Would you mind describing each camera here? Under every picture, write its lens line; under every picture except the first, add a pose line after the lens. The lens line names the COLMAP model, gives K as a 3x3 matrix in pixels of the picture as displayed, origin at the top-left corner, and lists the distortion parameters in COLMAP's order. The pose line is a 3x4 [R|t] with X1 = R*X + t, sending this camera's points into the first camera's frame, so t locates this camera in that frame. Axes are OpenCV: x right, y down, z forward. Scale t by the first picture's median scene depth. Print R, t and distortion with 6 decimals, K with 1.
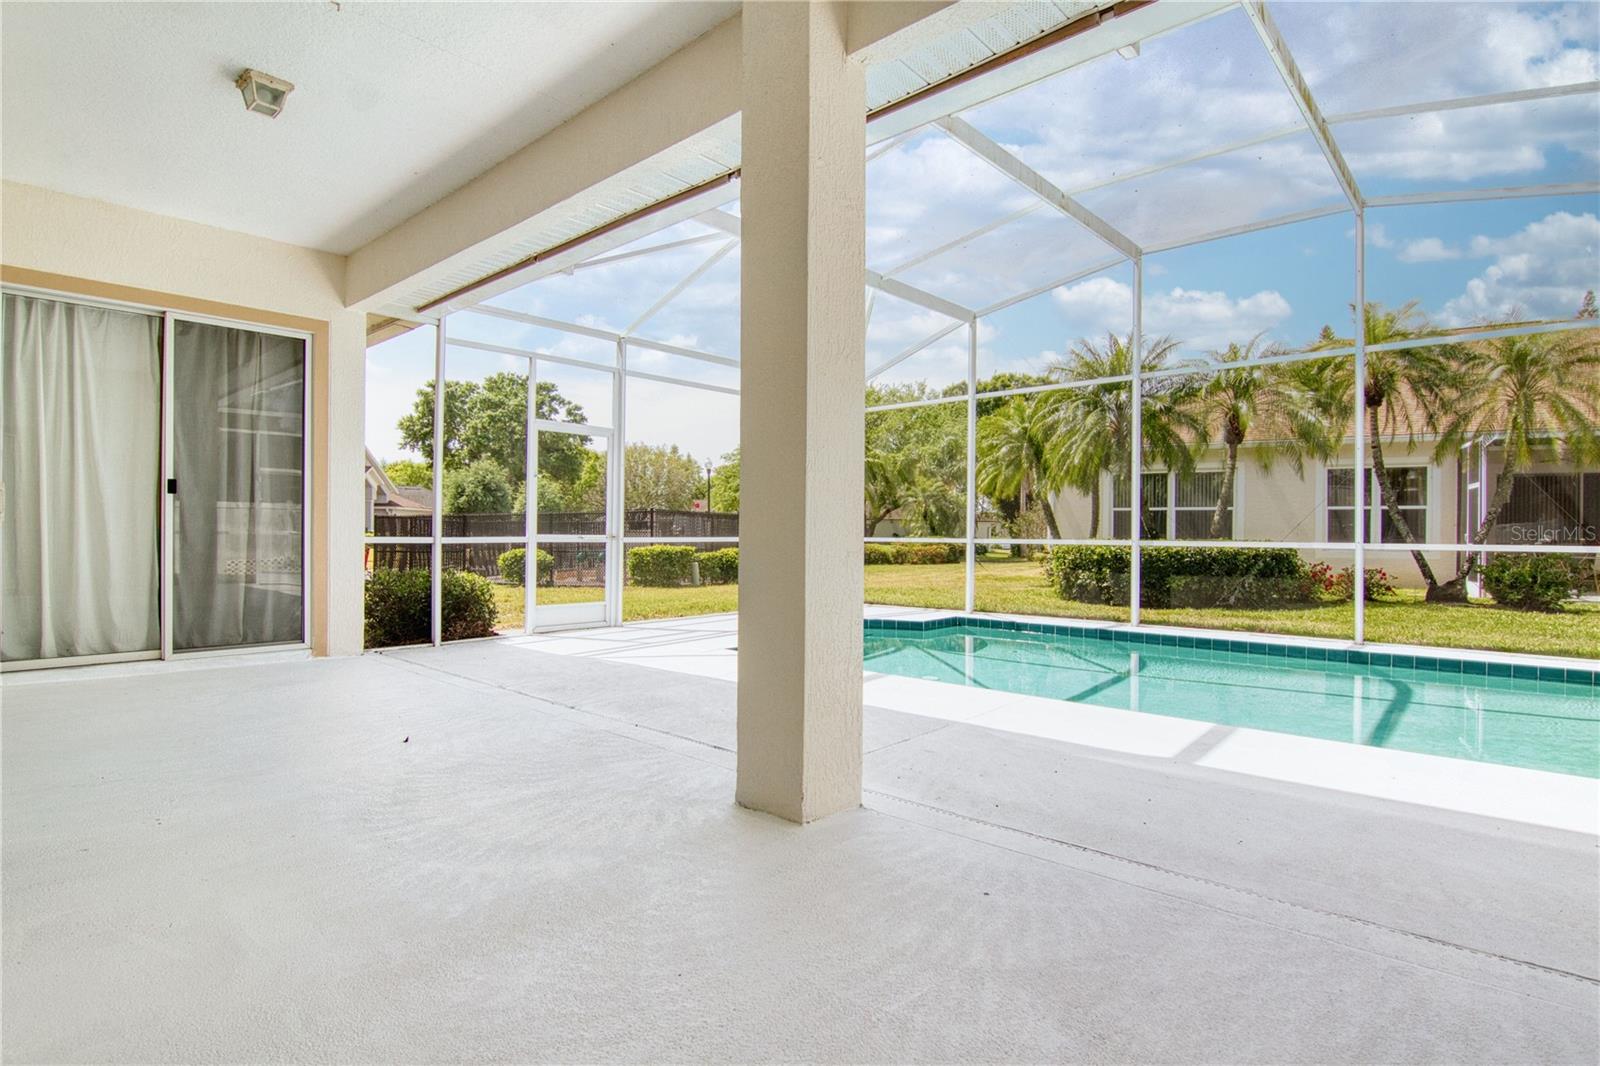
lens RADIAL K [[810.6, 0, 804.7], [0, 810.6, 532.3], [0, 0, 1]] dist [-0.006731, -0.001160]
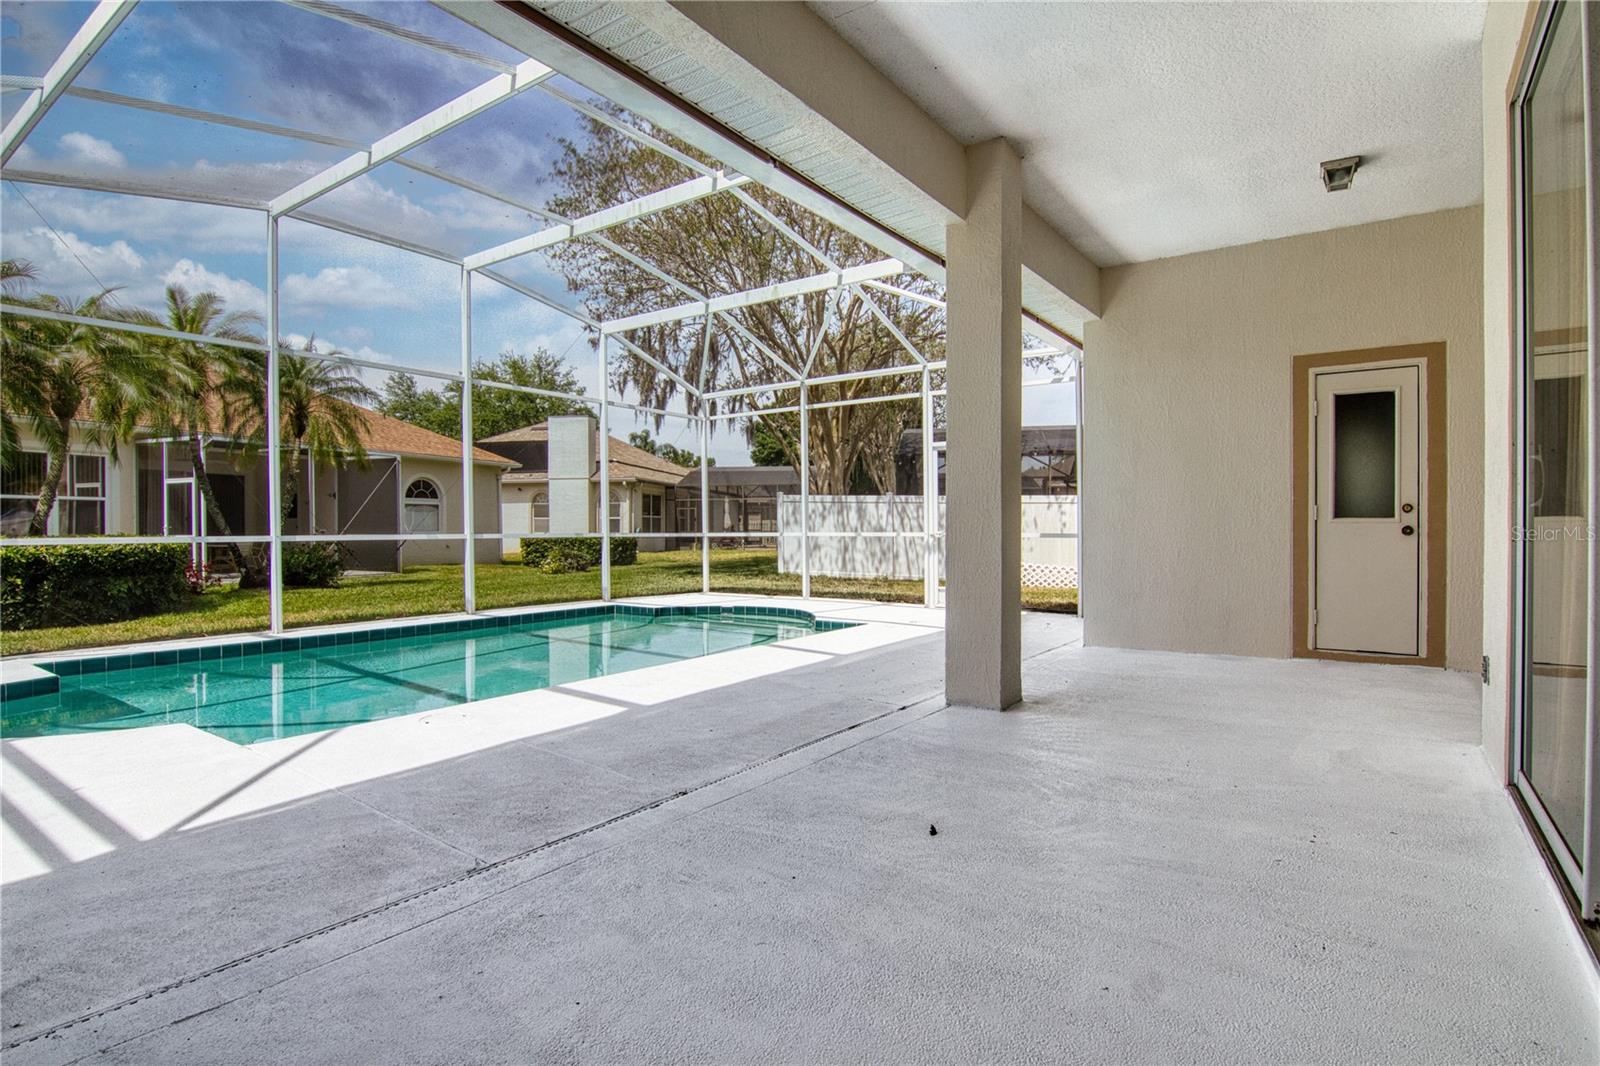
lens RADIAL K [[810.6, 0, 802.2], [0, 810.6, 533.2], [0, 0, 1]] dist [-0.006731, -0.001160]
pose [[-0.106414, -0.012724, 0.994240, -1.283660], [0.006366, 0.999889, 0.013478, 0.001775], [-0.994302, 0.007764, -0.106321, 1.316703]]
